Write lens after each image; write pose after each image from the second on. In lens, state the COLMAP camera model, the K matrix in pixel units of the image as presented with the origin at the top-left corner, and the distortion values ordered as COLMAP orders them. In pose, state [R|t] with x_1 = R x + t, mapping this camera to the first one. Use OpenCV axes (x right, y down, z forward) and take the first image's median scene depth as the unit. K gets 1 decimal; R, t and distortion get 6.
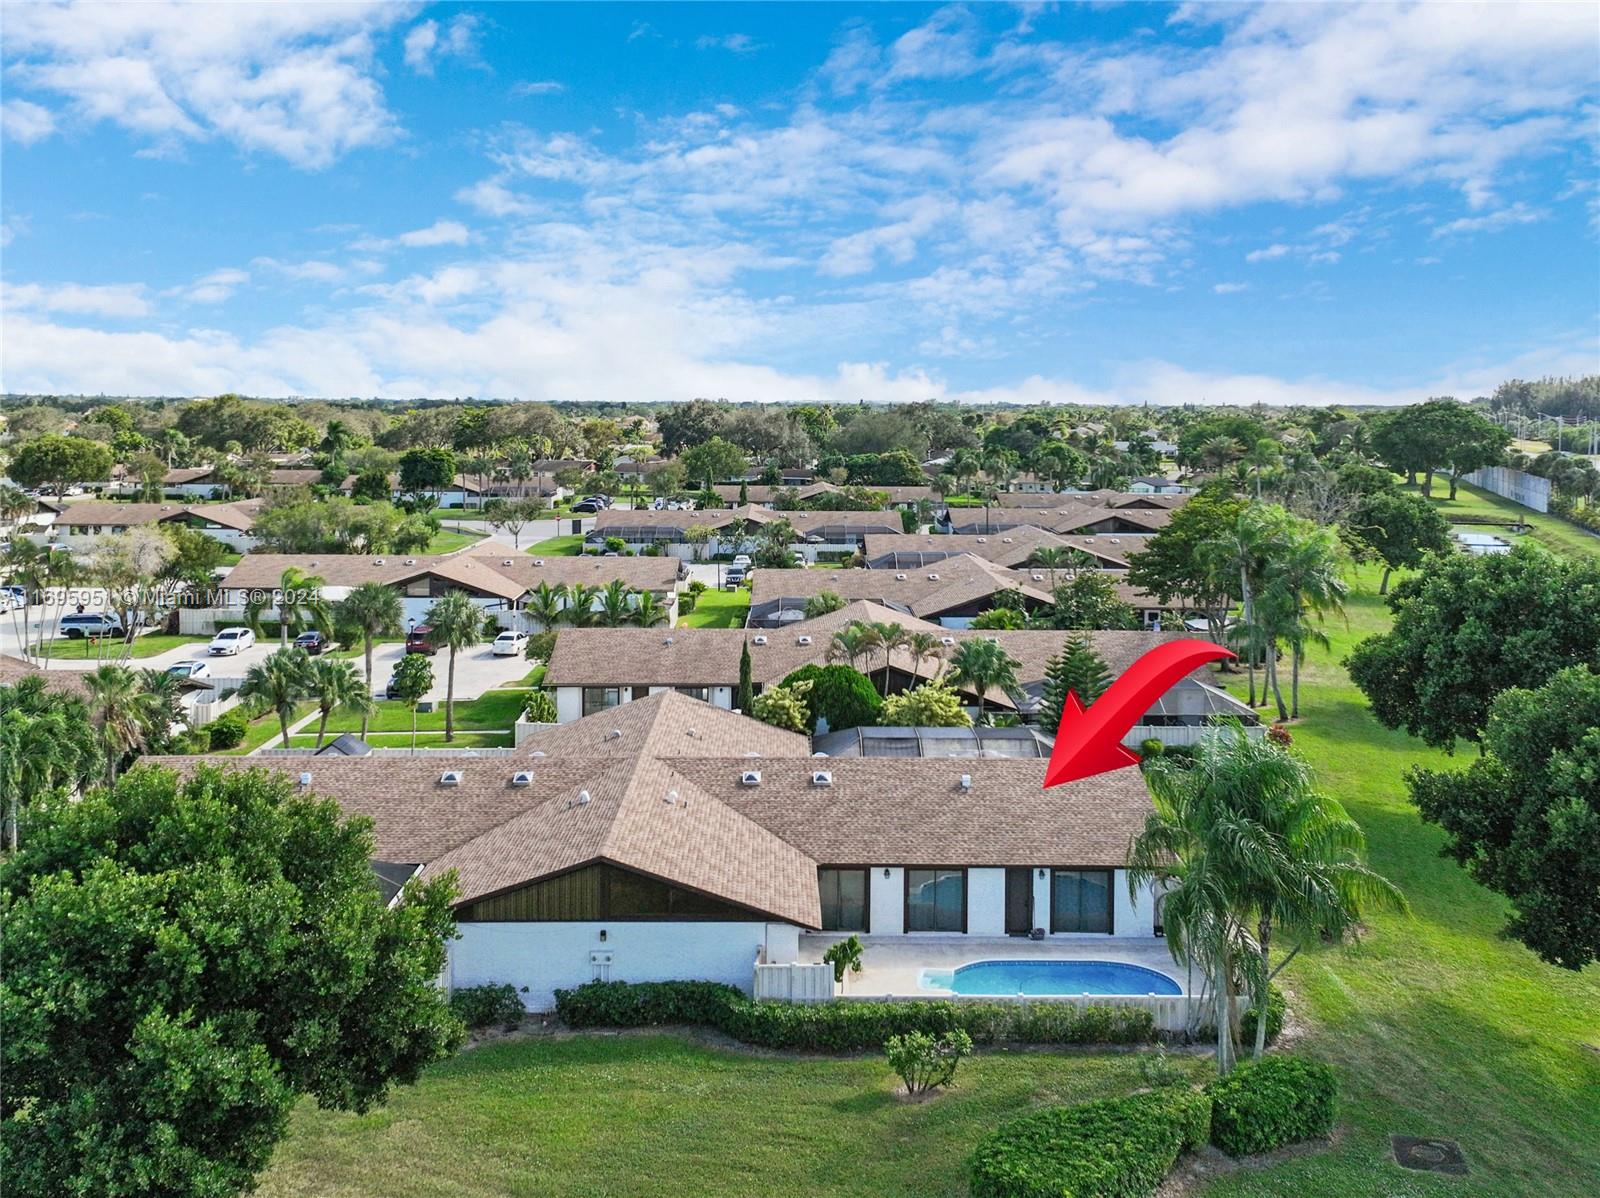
lens RADIAL K [[1210.7, 0, 794.7], [0, 1210.7, 589.2], [0, 0, 1]] dist [0.033038, -0.000130]
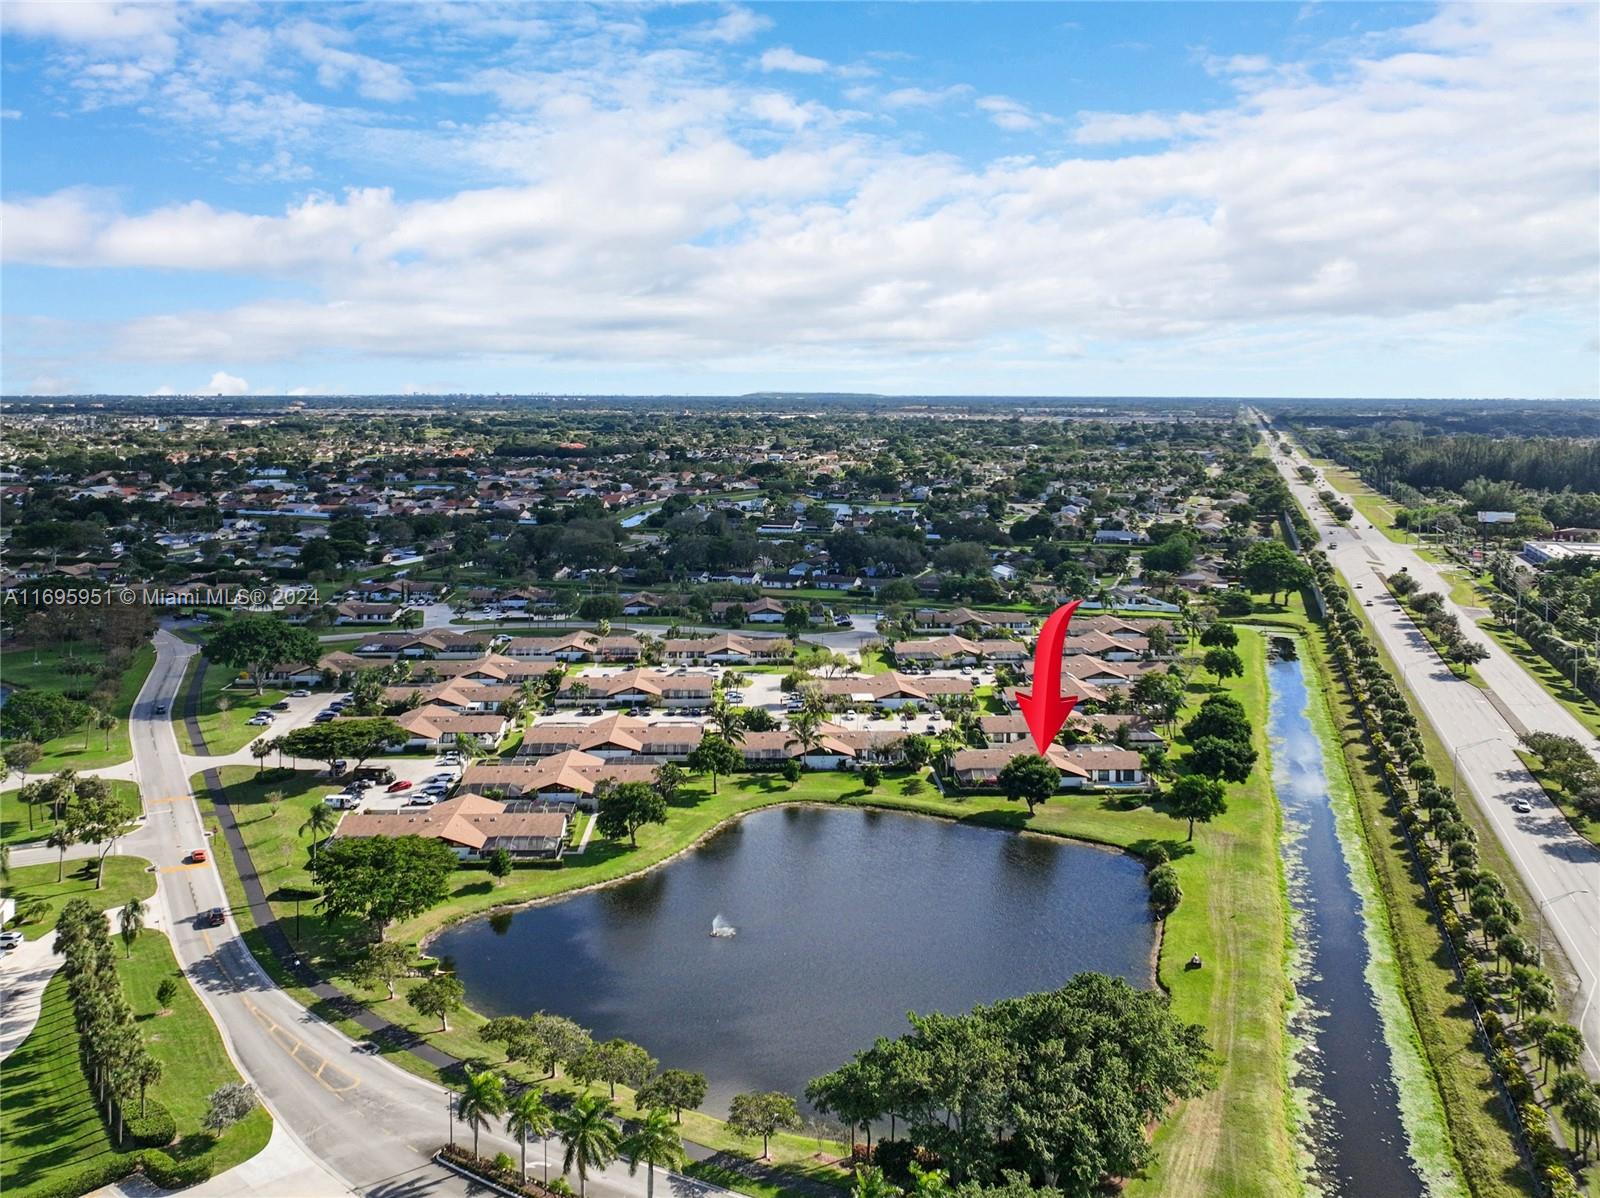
lens RADIAL K [[1210.7, 0, 794.7], [0, 1210.7, 589.2], [0, 0, 1]] dist [0.033038, -0.000130]
pose [[0.999634, -0.010497, 0.024942, -1.112395], [0.010117, 0.999832, 0.015289, -0.550003], [-0.025098, -0.015031, 0.999572, -3.534662]]
